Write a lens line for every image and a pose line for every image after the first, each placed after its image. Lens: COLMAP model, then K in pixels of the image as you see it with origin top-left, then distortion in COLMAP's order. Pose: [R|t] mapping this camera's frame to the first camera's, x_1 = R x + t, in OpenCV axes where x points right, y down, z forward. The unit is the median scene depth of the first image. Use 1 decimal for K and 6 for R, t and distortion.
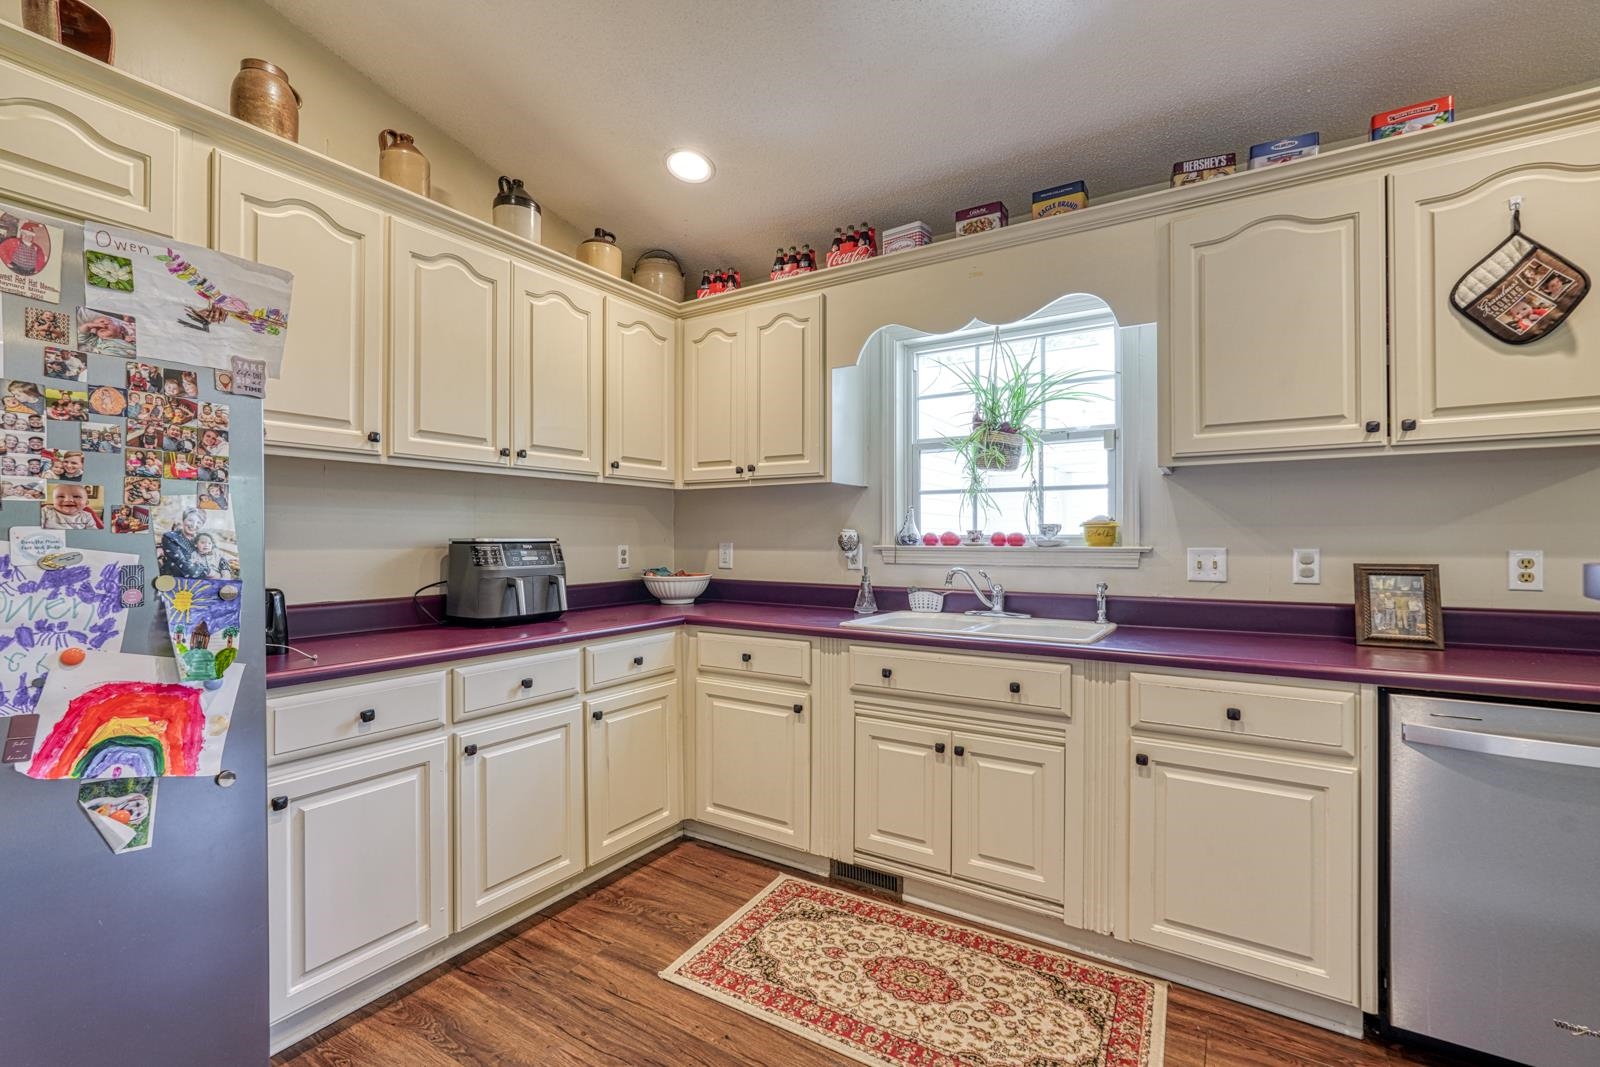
lens RADIAL K [[705.4, 0, 793.8], [0, 705.4, 530.4], [0, 0, 1]] dist [-0.011706, 0.005094]
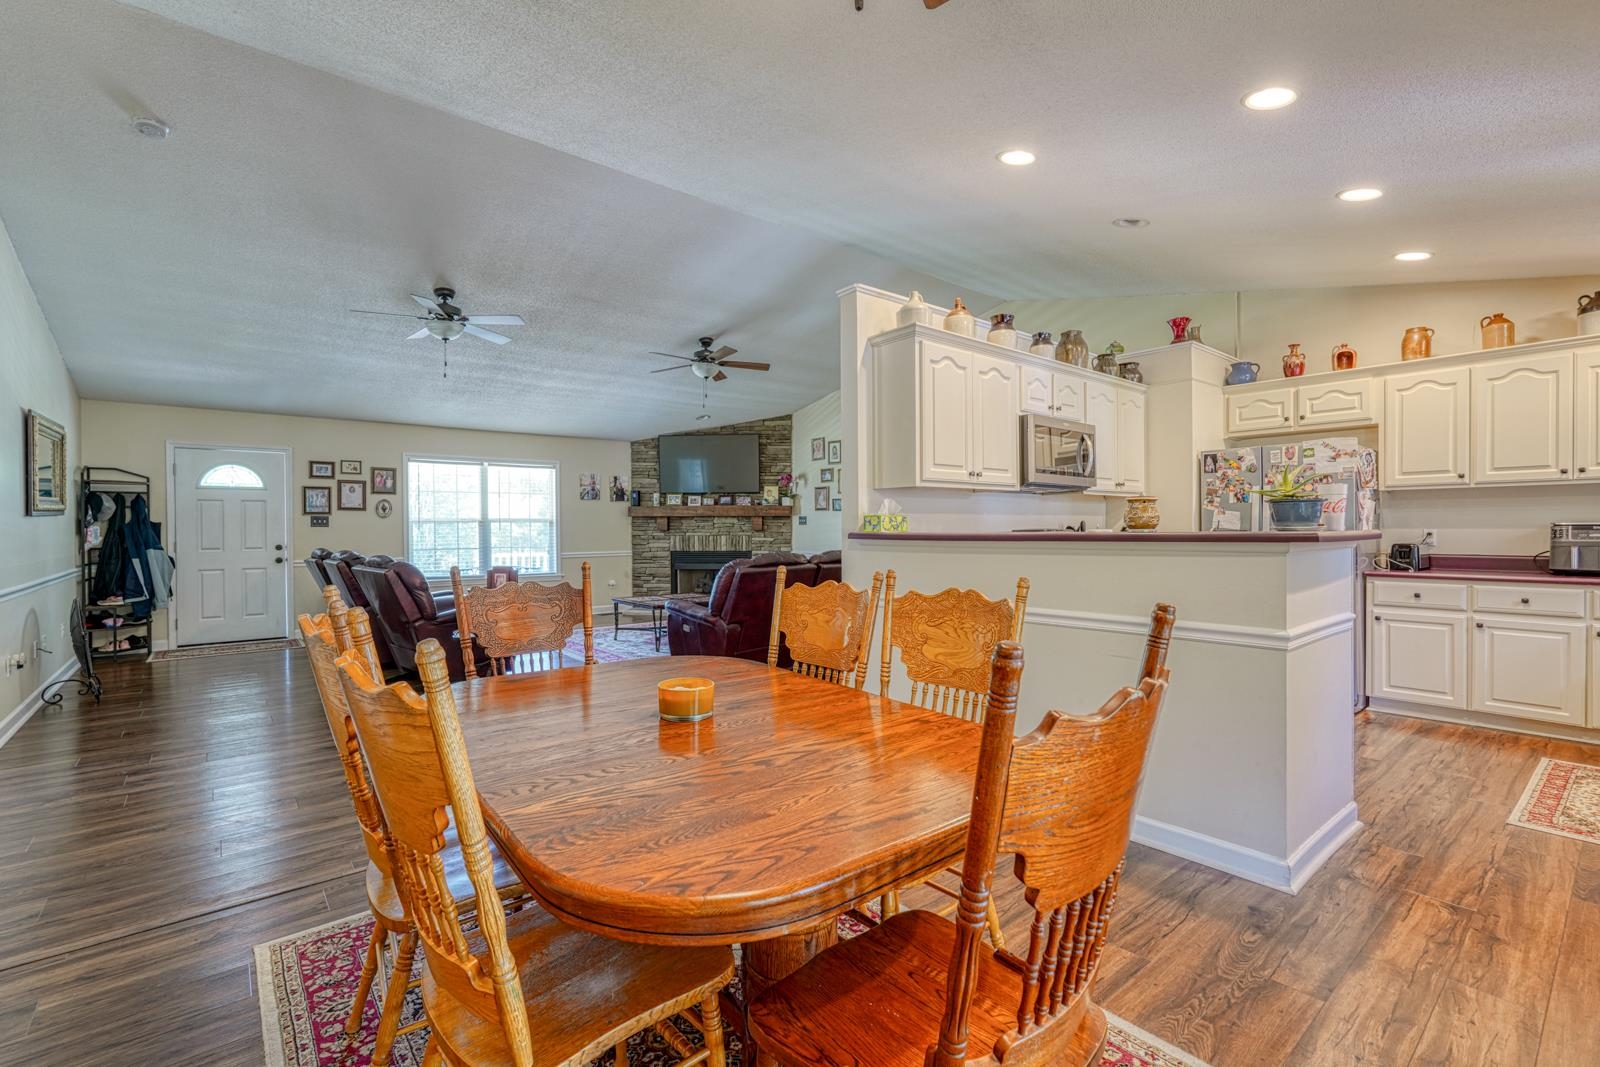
lens RADIAL K [[705.4, 0, 797.6], [0, 705.4, 535.8], [0, 0, 1]] dist [-0.011706, 0.005094]
pose [[-0.306134, 0.013892, -0.951887, 1.931438], [0.014242, 0.999848, 0.010012, 0.000191], [0.951882, -0.010492, -0.306285, -0.259190]]
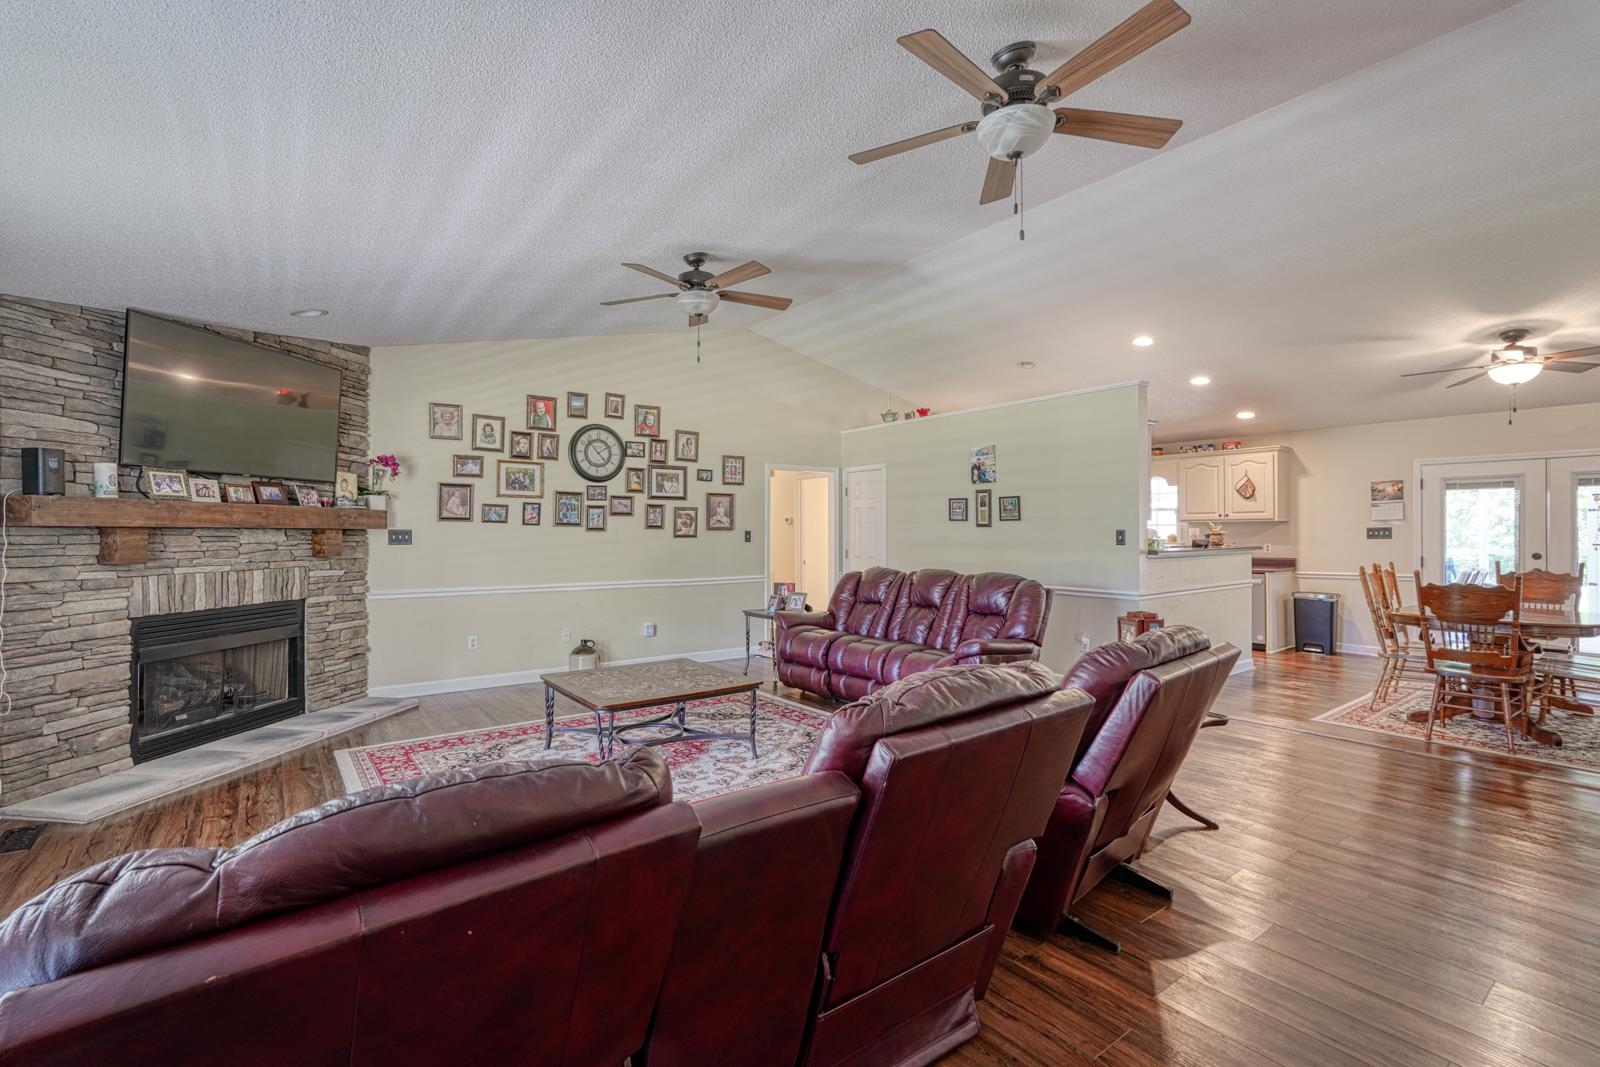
lens RADIAL K [[705.4, 0, 789.6], [0, 705.4, 533.0], [0, 0, 1]] dist [-0.011706, 0.005094]
pose [[0.929537, -0.002694, -0.368719, -0.054909], [0.006633, 0.999934, 0.009416, -0.082125], [0.368669, -0.011198, 0.929493, -3.479412]]
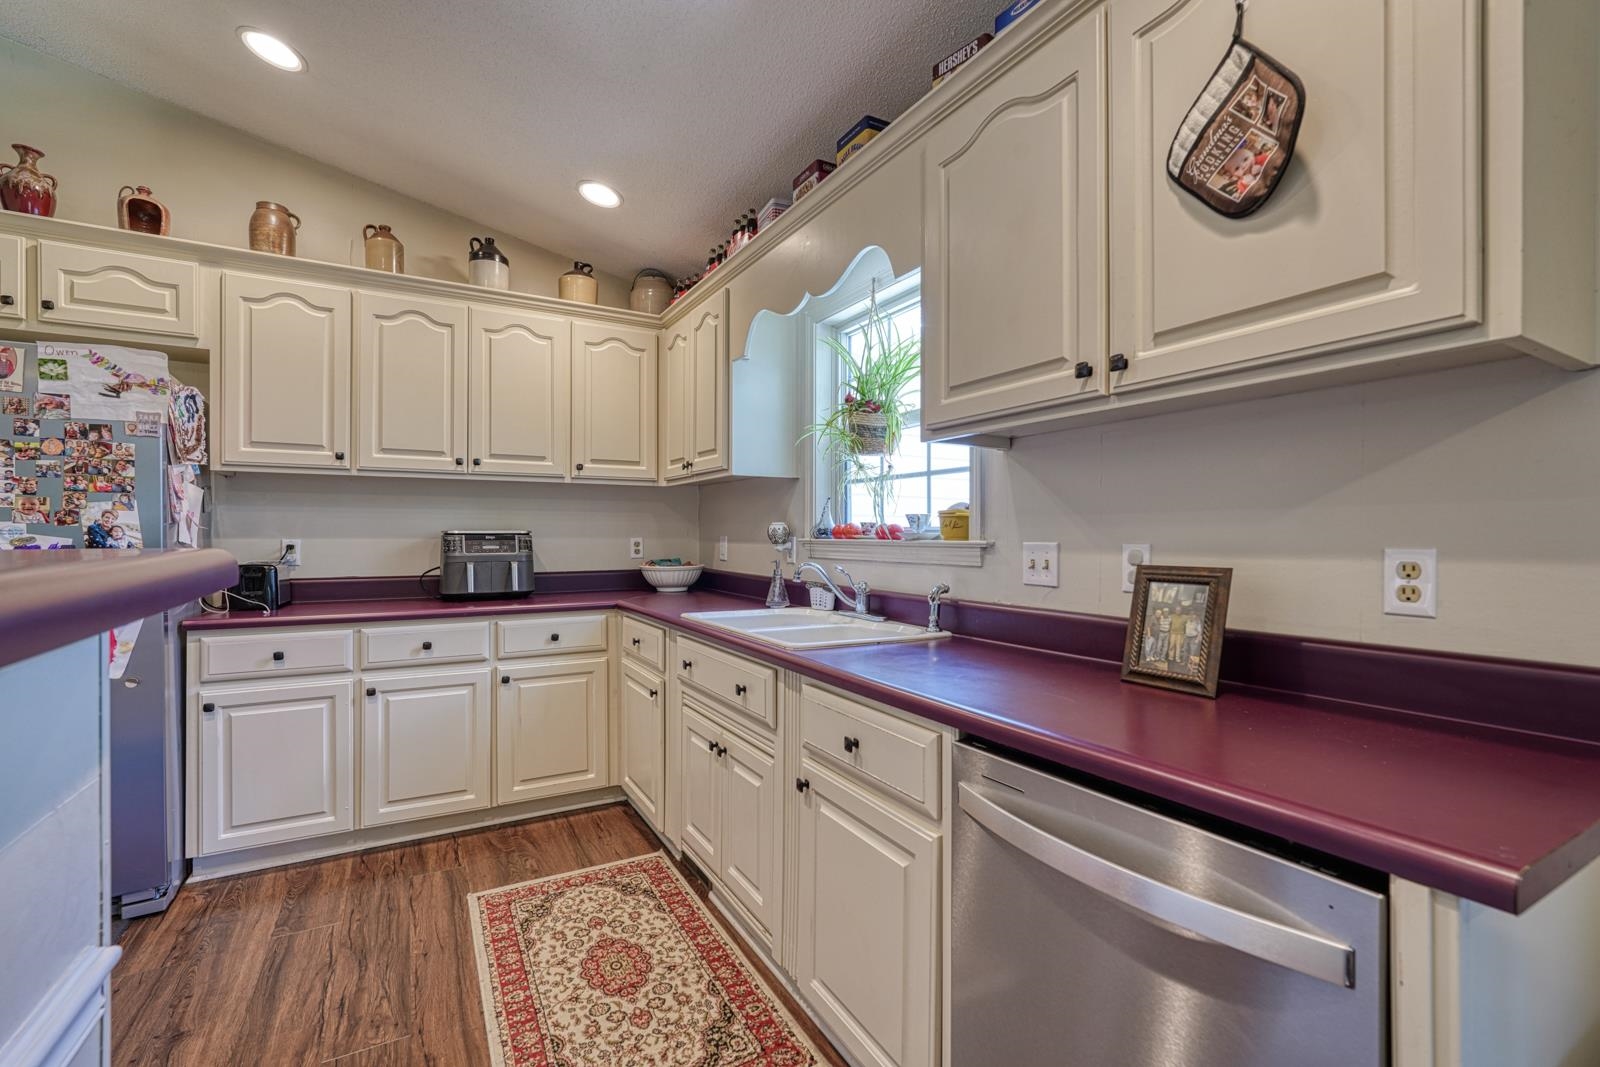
lens RADIAL K [[705.4, 0, 786.9], [0, 705.4, 530.7], [0, 0, 1]] dist [-0.011706, 0.005094]
pose [[0.880387, -0.000603, -0.474255, 0.758944], [0.003249, 0.999983, 0.004760, 0.007982], [0.474244, -0.005731, 0.880375, 0.197409]]
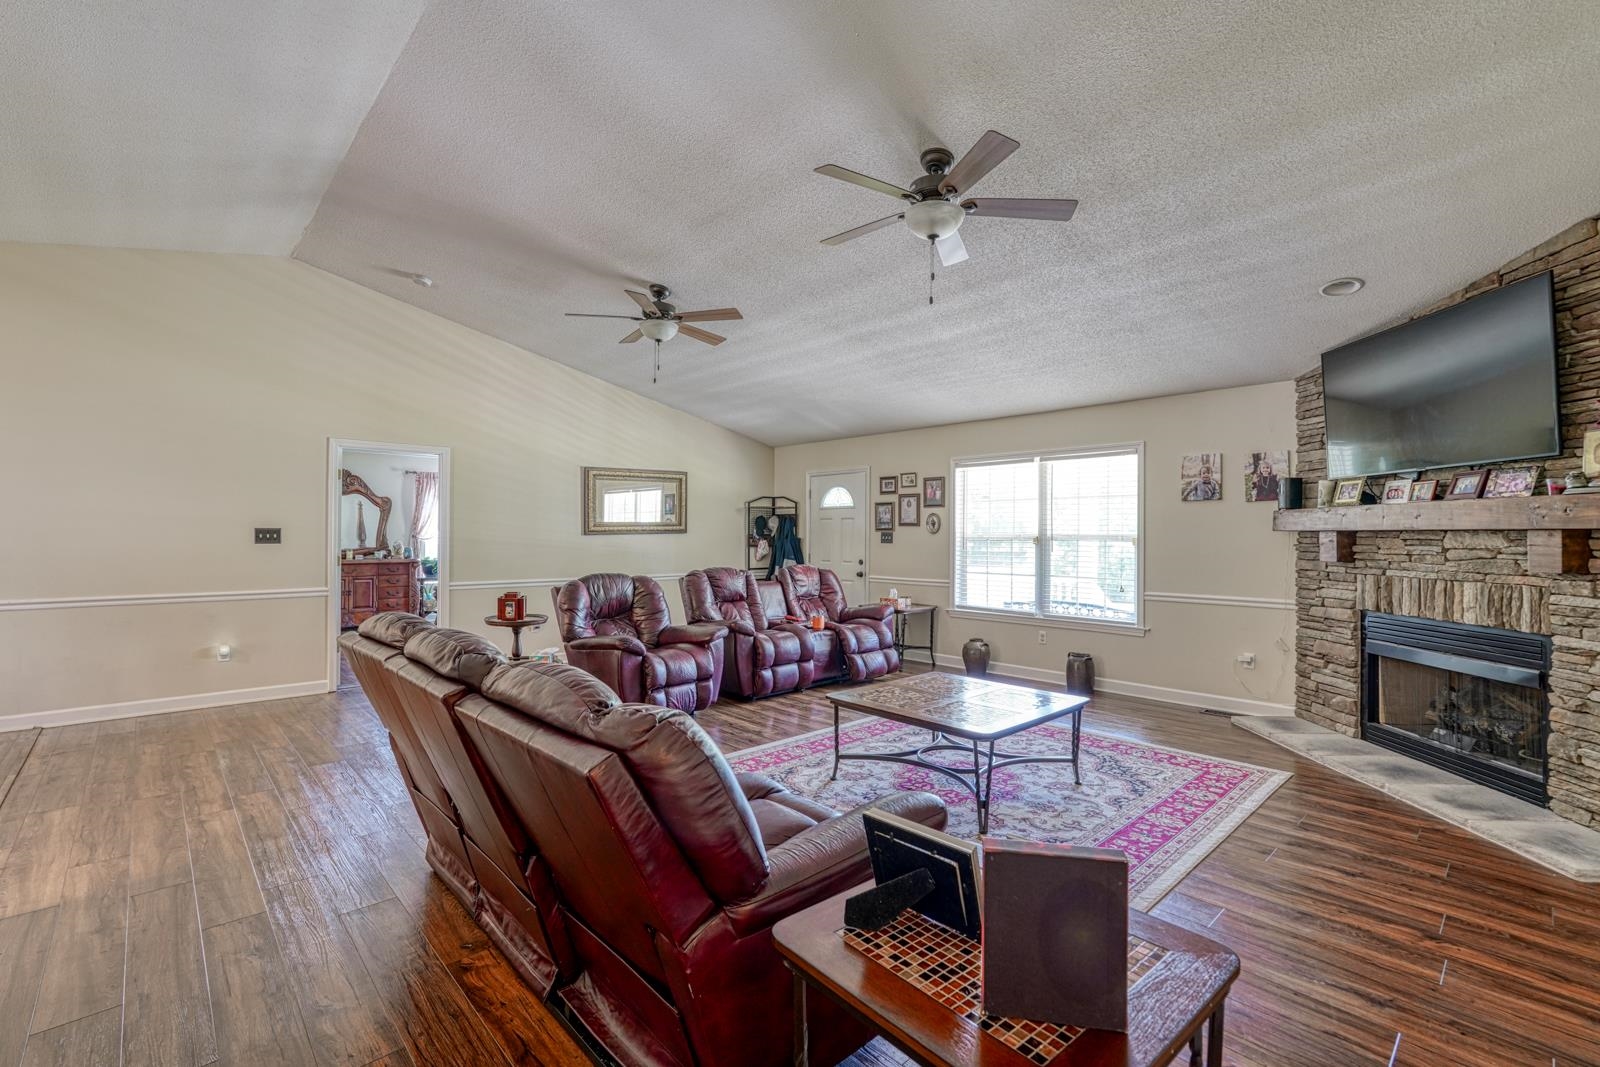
lens RADIAL K [[705.4, 0, 802.8], [0, 705.4, 536.0], [0, 0, 1]] dist [-0.011706, 0.005094]
pose [[-0.969082, -0.005588, 0.246677, -1.168135], [-0.007899, 0.999934, -0.008379, -0.046057], [-0.246614, -0.010068, -0.969062, -0.122105]]
